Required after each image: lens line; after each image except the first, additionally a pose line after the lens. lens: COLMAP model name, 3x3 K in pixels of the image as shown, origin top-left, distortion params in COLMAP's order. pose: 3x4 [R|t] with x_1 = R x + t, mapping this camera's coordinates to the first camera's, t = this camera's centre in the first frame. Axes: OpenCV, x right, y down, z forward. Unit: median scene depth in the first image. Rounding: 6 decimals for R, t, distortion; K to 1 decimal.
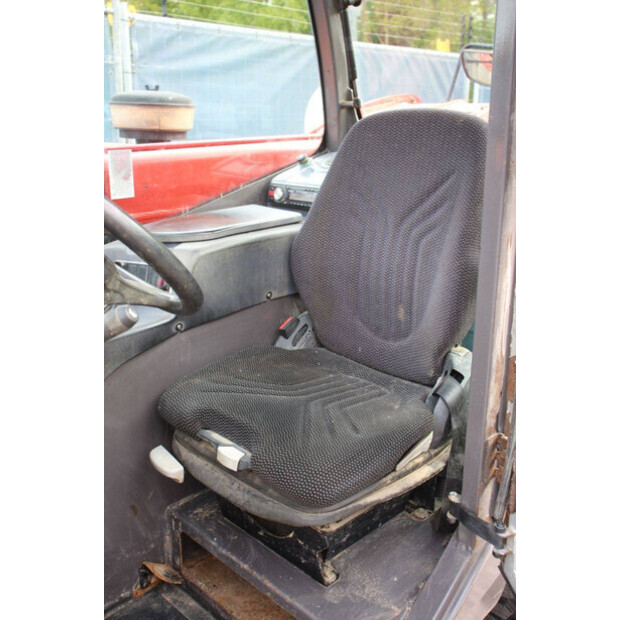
lens RADIAL K [[670.0, 0, 324.9], [0, 670.0, 285.8], [0, 0, 1]] dist [-0.033274, 0.000000]
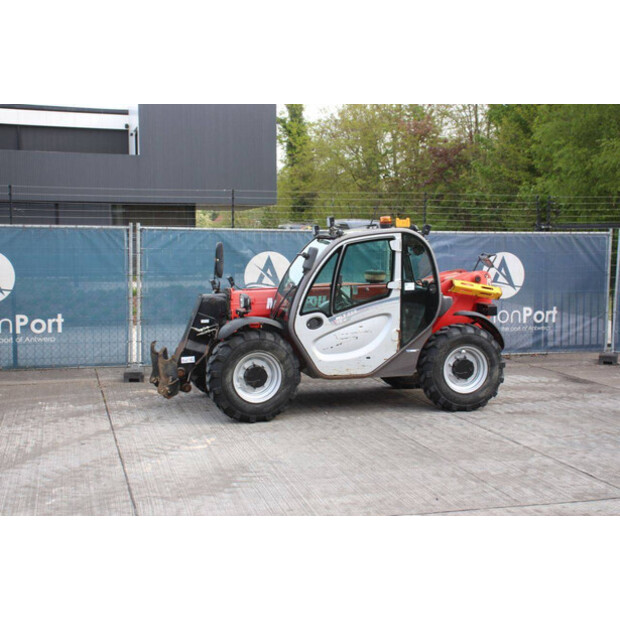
lens RADIAL K [[903.7, 0, 322.2], [0, 903.7, 316.2], [0, 0, 1]] dist [0.089998, 0.000000]
pose [[0.881331, 0.029694, -0.471565, 2.671383], [-0.109215, 0.983799, -0.142168, 1.013754], [0.459703, 0.176799, 0.870296, -4.960152]]
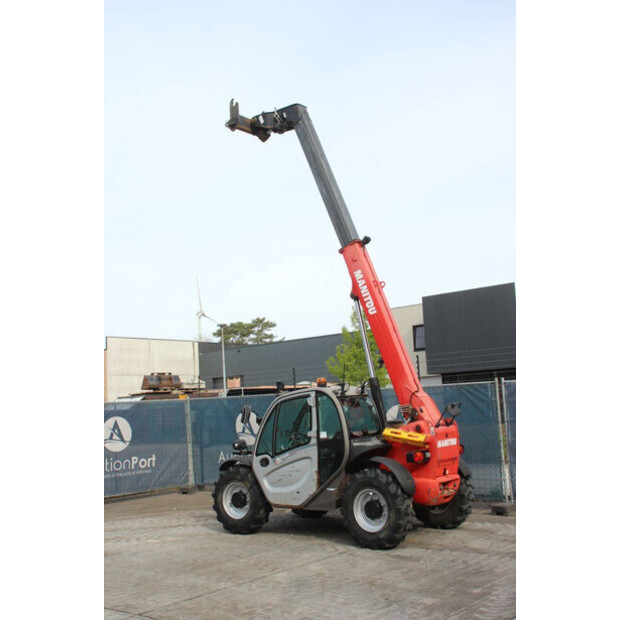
lens RADIAL K [[726.6, 0, 309.0], [0, 726.6, 319.4], [0, 0, 1]] dist [-0.013973, 0.000000]
pose [[0.081917, -0.136486, -0.987249, 6.388143], [-0.202276, 0.967685, -0.150565, -0.138636], [0.975896, 0.212031, 0.051662, 0.087912]]
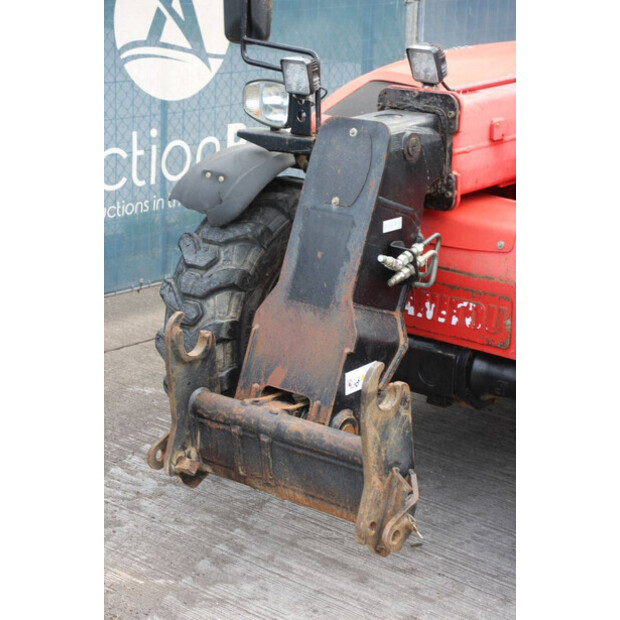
lens RADIAL K [[1481.0, 0, 314.7], [0, 1481.0, 311.2], [0, 0, 1]] dist [0.449623, 0.000000]
pose [[0.997602, -0.019306, 0.066458, -1.437043], [0.018380, 0.999726, 0.014526, 0.344174], [-0.066721, -0.013269, 0.997683, -2.527293]]
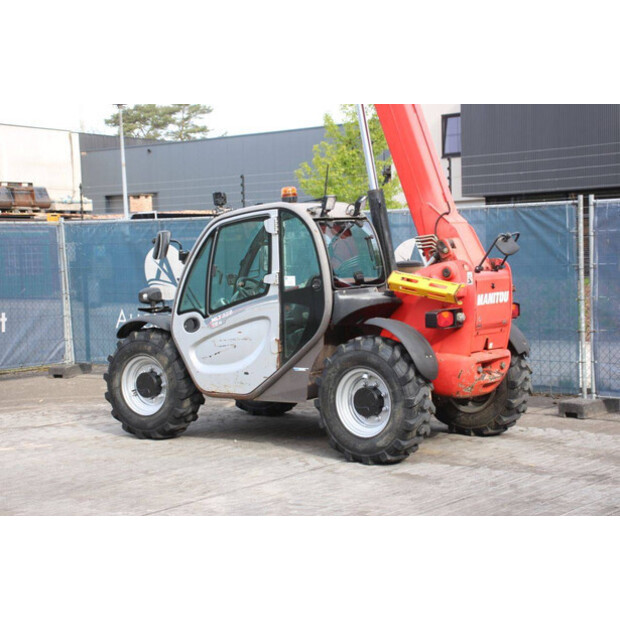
lens RADIAL K [[1188.6, 0, 315.1], [0, 1188.6, 322.3], [0, 0, 1]] dist [0.263823, 0.000000]
pose [[0.123668, 0.044596, -0.991321, 6.279789], [-0.223132, 0.974657, 0.016011, -0.064858], [0.966912, 0.219215, 0.130485, 0.105185]]
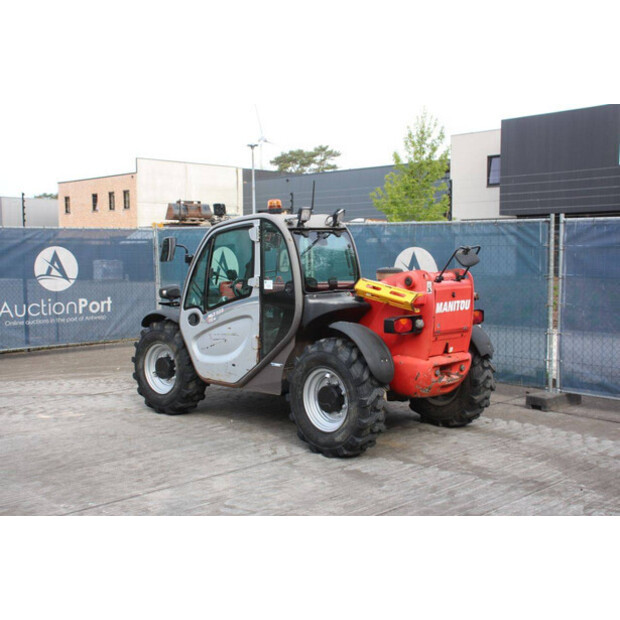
lens RADIAL K [[792.4, 0, 308.2], [0, 792.4, 309.9], [0, 0, 1]] dist [0.026549, 0.000000]
pose [[-0.006276, 0.063381, -0.997970, 4.699898], [-0.247545, 0.966829, 0.062961, -0.342587], [0.968856, 0.247438, 0.009622, 0.934476]]
